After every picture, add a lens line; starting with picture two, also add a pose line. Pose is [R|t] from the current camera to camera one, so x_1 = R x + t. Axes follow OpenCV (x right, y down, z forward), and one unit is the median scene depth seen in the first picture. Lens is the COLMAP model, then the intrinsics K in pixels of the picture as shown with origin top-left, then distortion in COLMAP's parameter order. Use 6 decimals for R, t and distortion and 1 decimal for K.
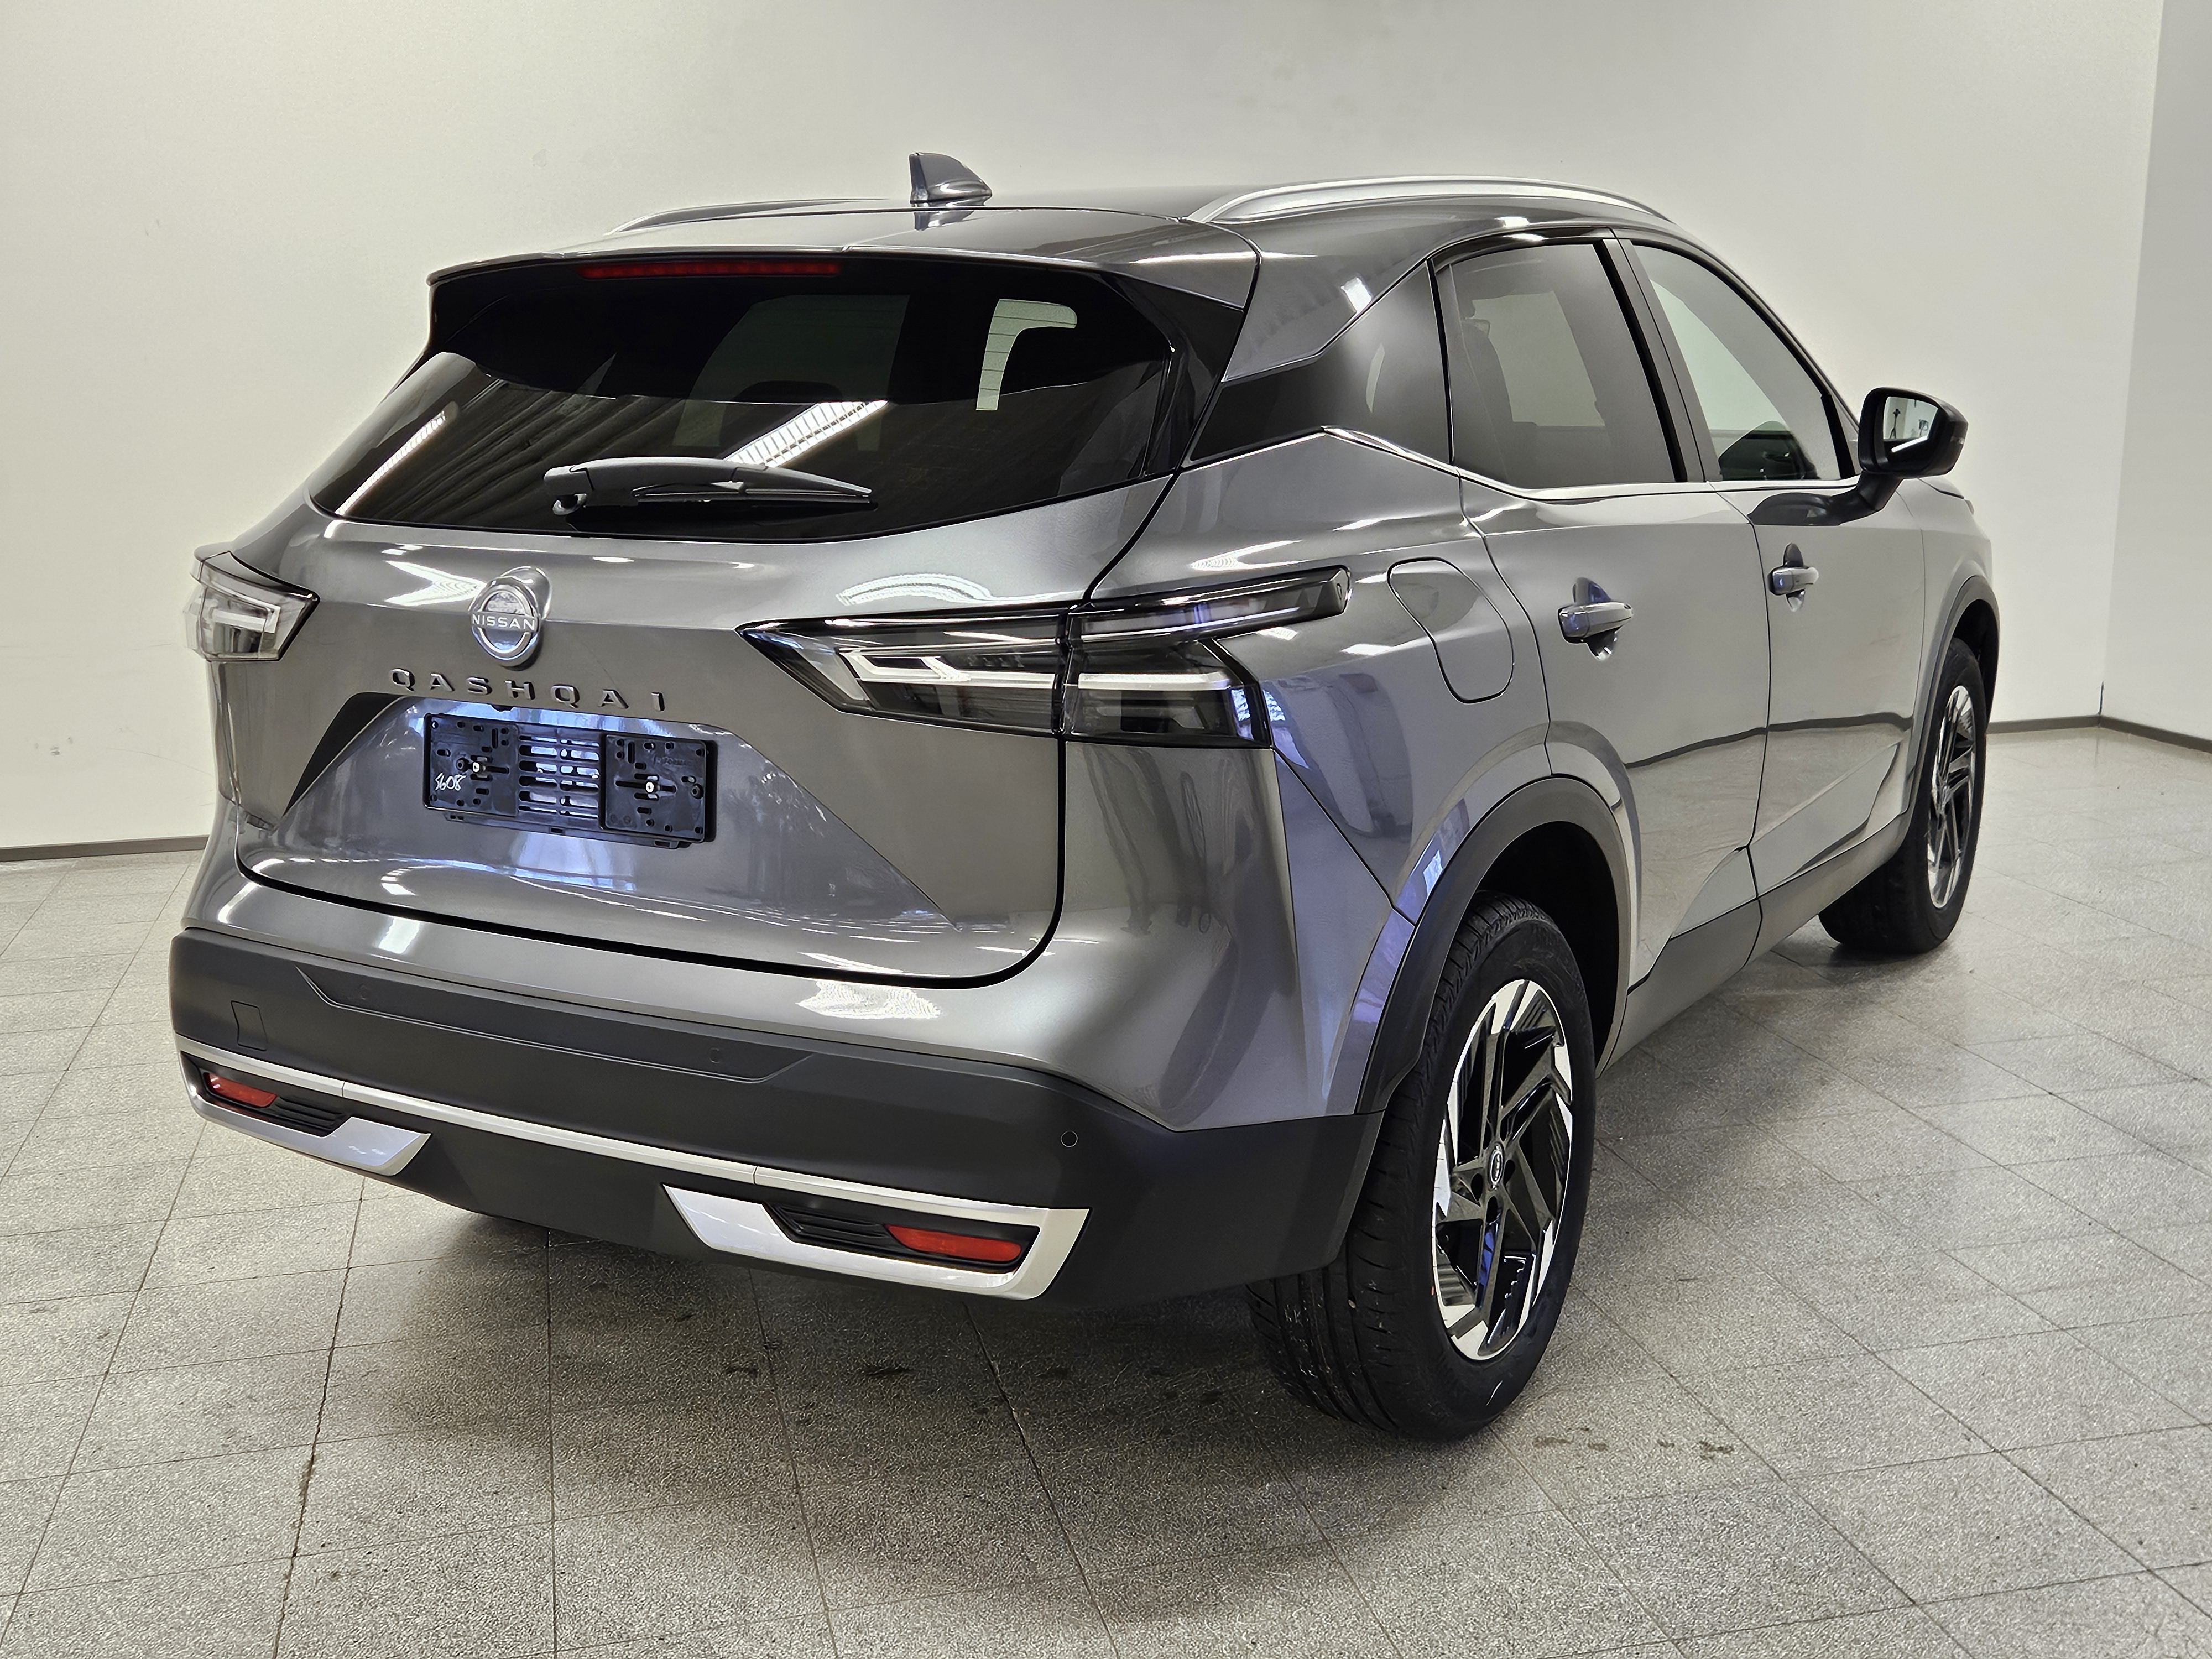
lens RADIAL K [[2052.6, 0, 1108.6], [0, 2052.6, 835.5], [0, 0, 1]] dist [0.072701, -0.054590]
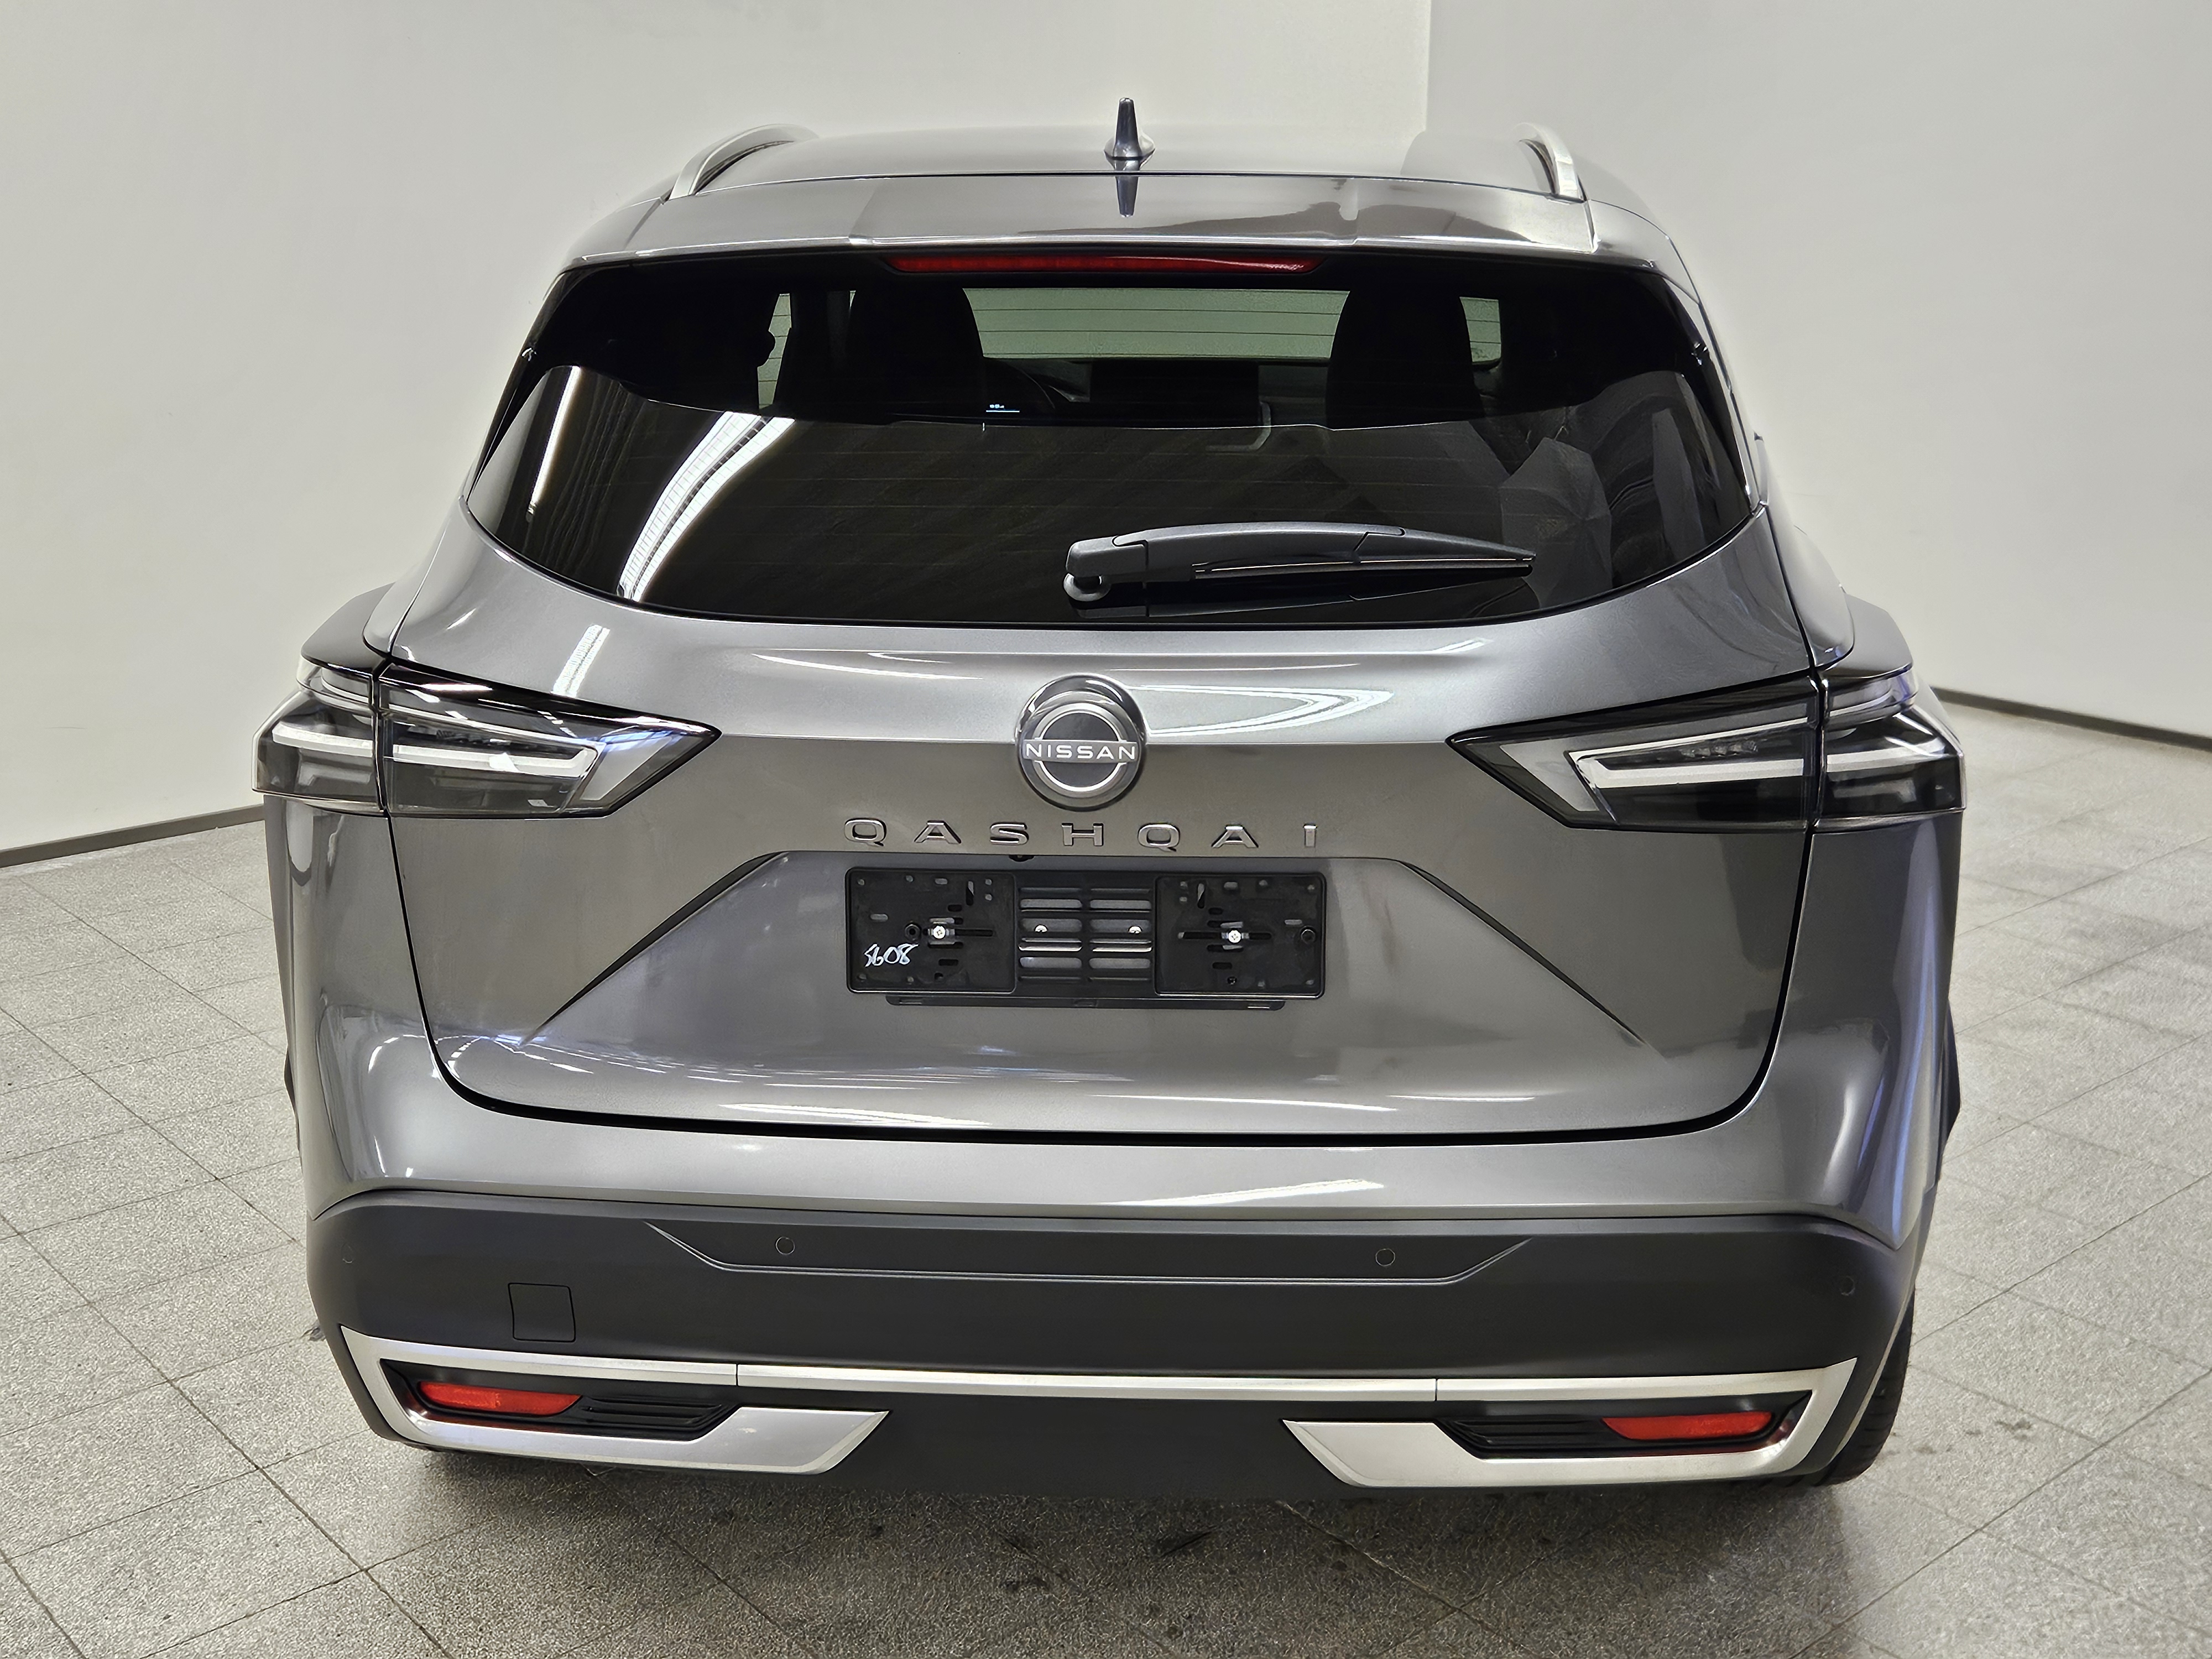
lens RADIAL K [[2052.6, 0, 1103.5], [0, 2052.6, 831.6], [0, 0, 1]] dist [0.072701, -0.054590]
pose [[0.910677, -0.111310, 0.397840, -0.573971], [0.095993, 0.993674, 0.058283, -0.113522], [-0.401811, -0.014887, 0.915602, 0.291024]]
